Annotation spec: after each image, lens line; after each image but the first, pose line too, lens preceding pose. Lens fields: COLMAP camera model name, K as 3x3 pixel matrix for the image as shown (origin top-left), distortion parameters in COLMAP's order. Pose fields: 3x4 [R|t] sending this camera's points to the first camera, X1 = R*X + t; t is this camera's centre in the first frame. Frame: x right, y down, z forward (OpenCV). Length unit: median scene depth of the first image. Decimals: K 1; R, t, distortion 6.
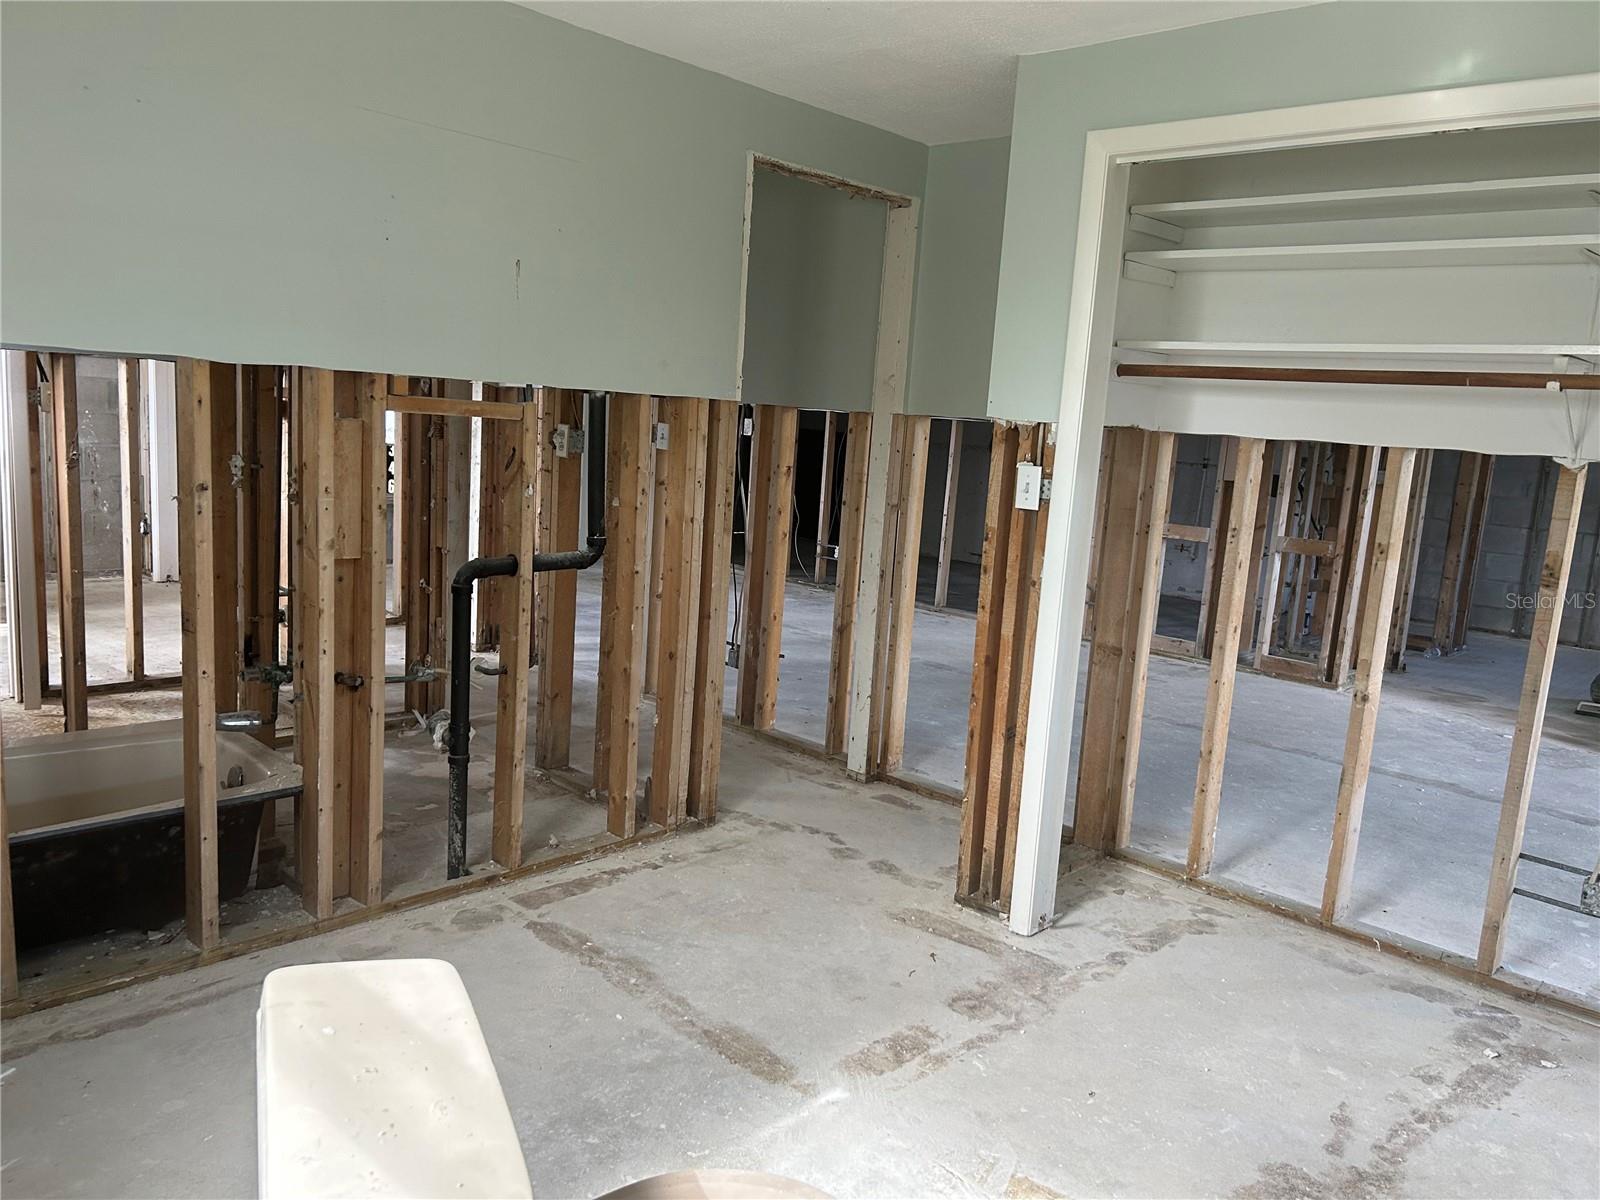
lens RADIAL K [[1204.5, 0, 797.3], [0, 1204.5, 603.6], [0, 0, 1]] dist [0.051252, -0.062421]
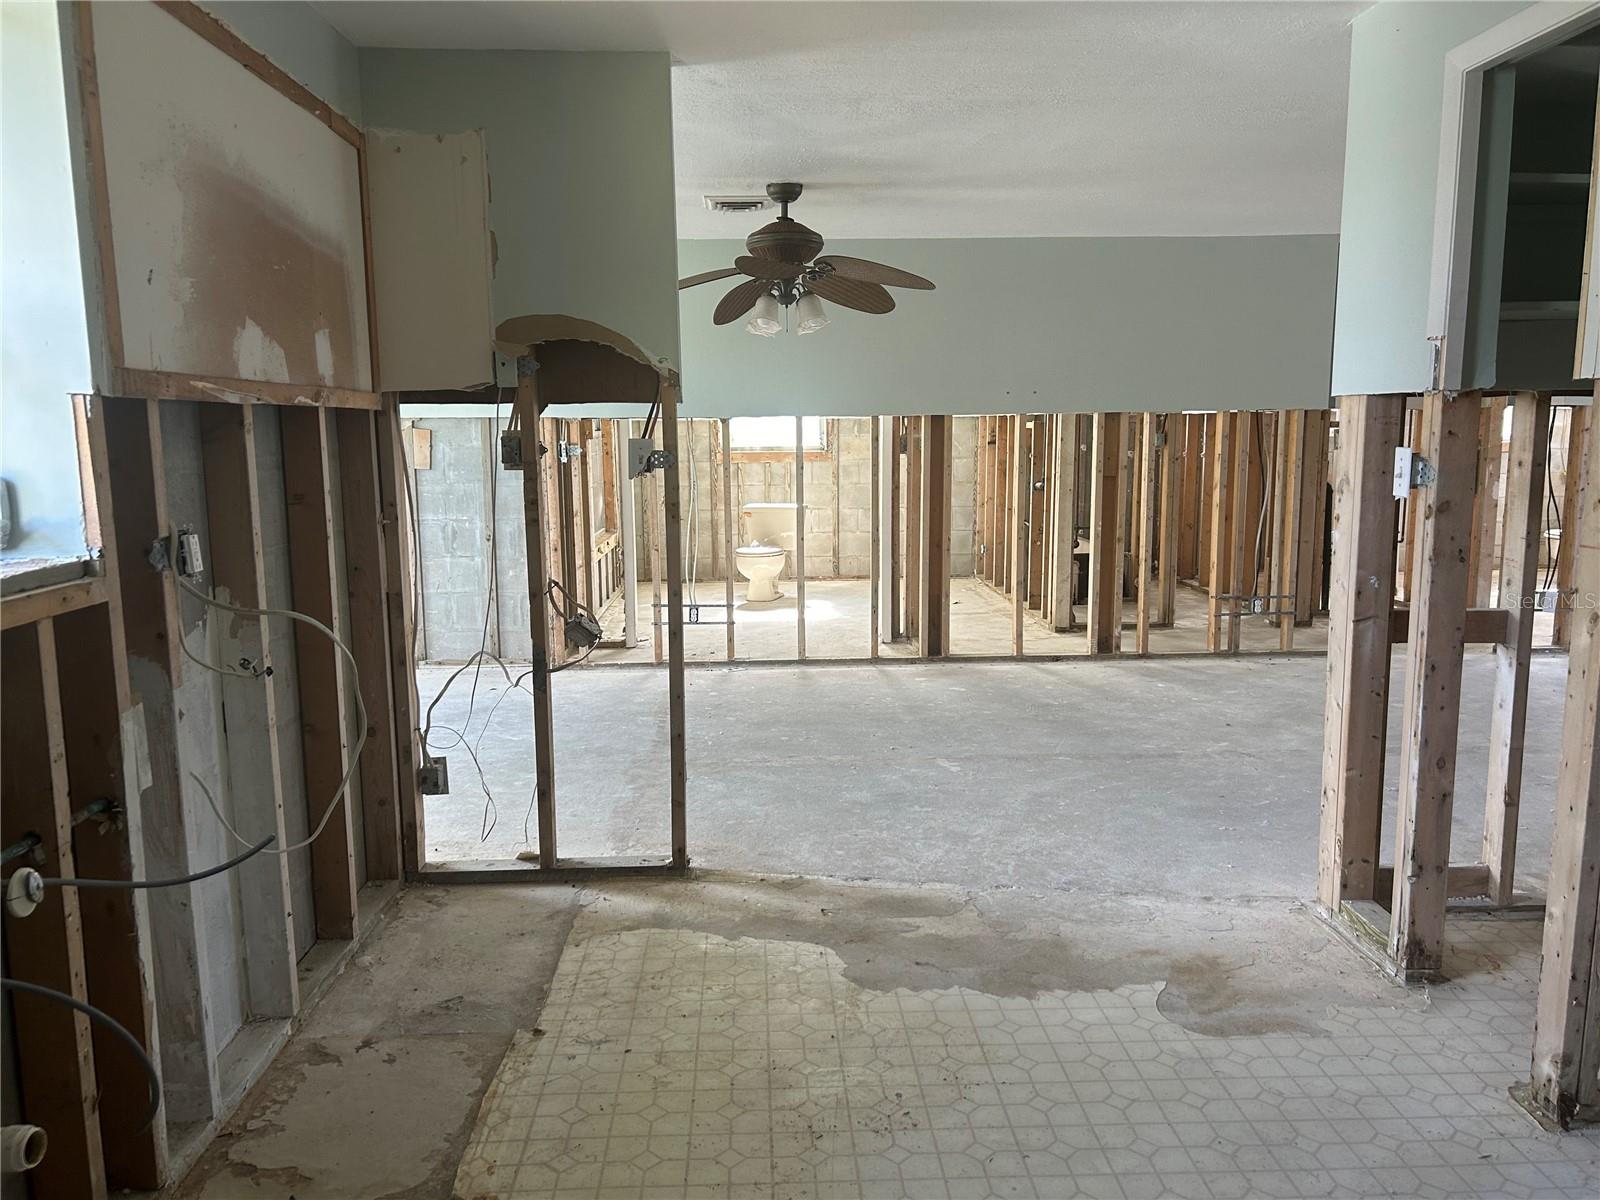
lens RADIAL K [[1204.5, 0, 794.5], [0, 1204.5, 601.8], [0, 0, 1]] dist [0.051252, -0.062421]
pose [[-0.696482, 0.044002, -0.716224, 1.946992], [-0.150308, 0.967030, 0.205575, -0.240013], [0.701656, 0.250833, -0.666905, 2.398690]]
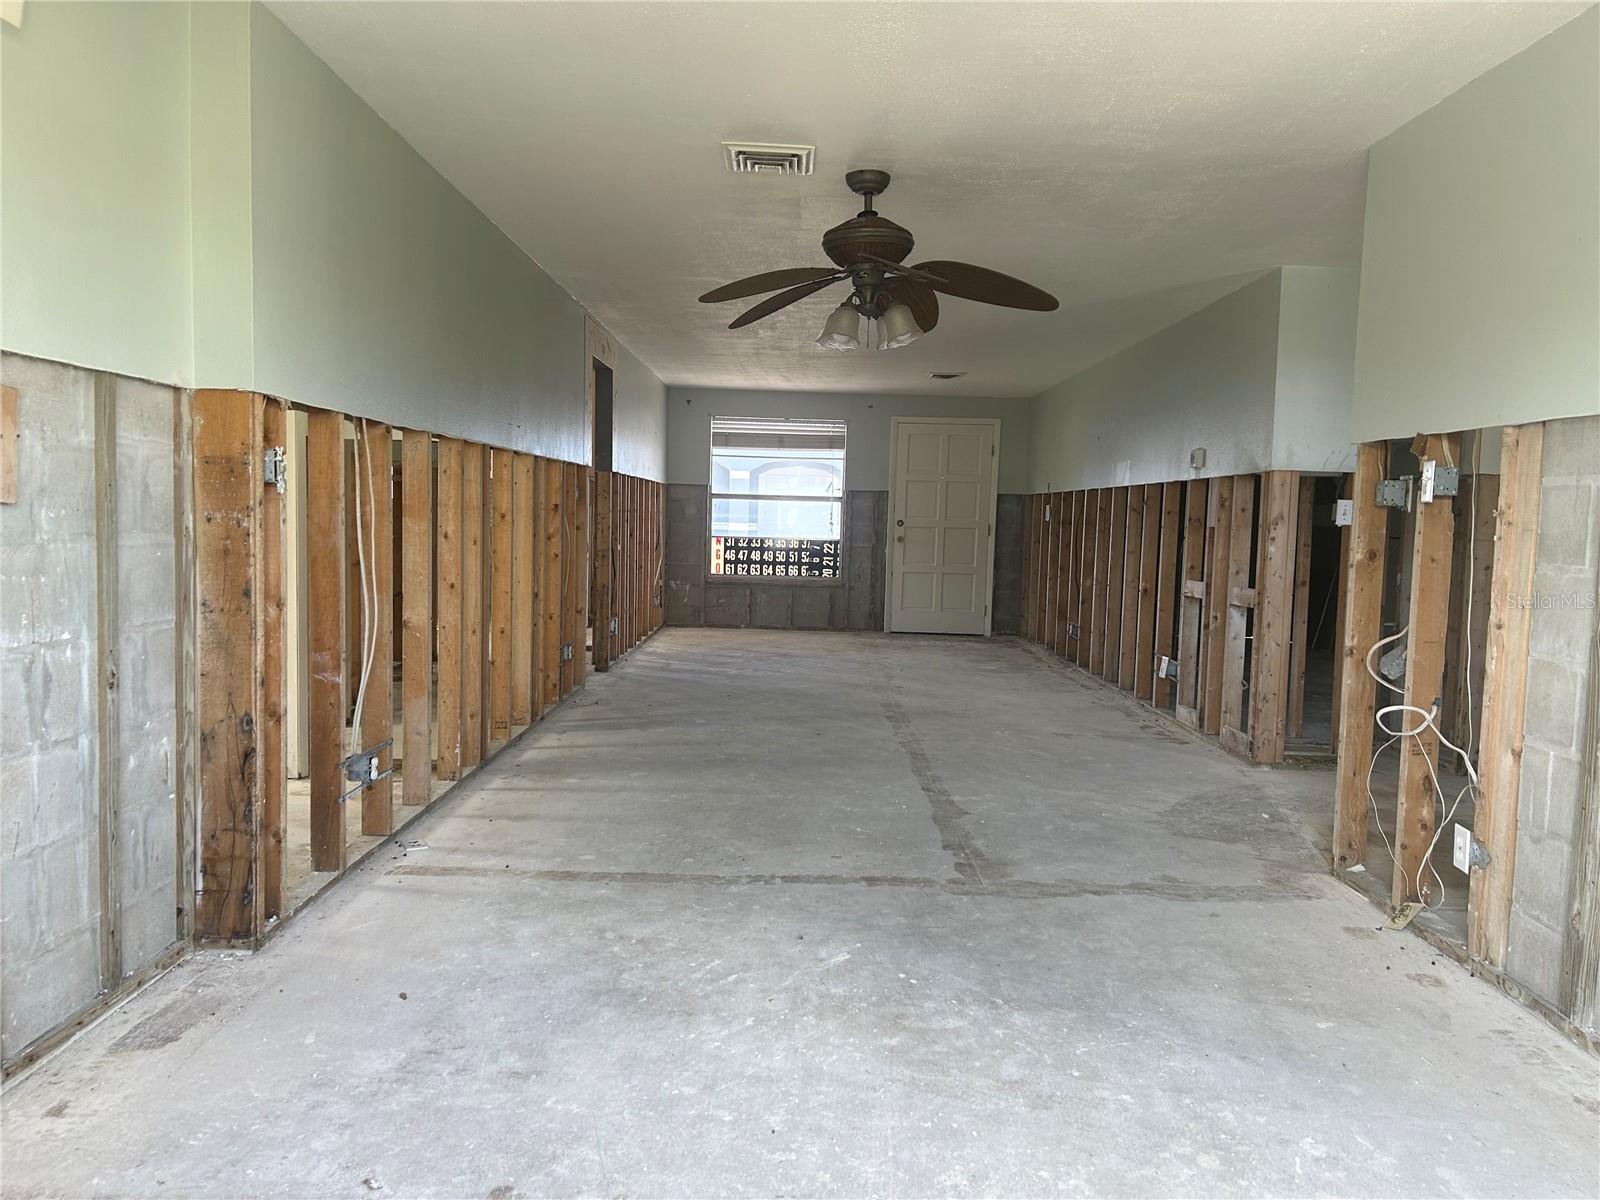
lens RADIAL K [[1204.5, 0, 799.2], [0, 1204.5, 594.7], [0, 0, 1]] dist [0.051252, -0.062421]
pose [[0.689653, -0.000015, -0.724140, 1.729920], [-0.096829, 0.991018, -0.092238, 0.126769], [0.717638, 0.133730, 0.683456, 0.415878]]
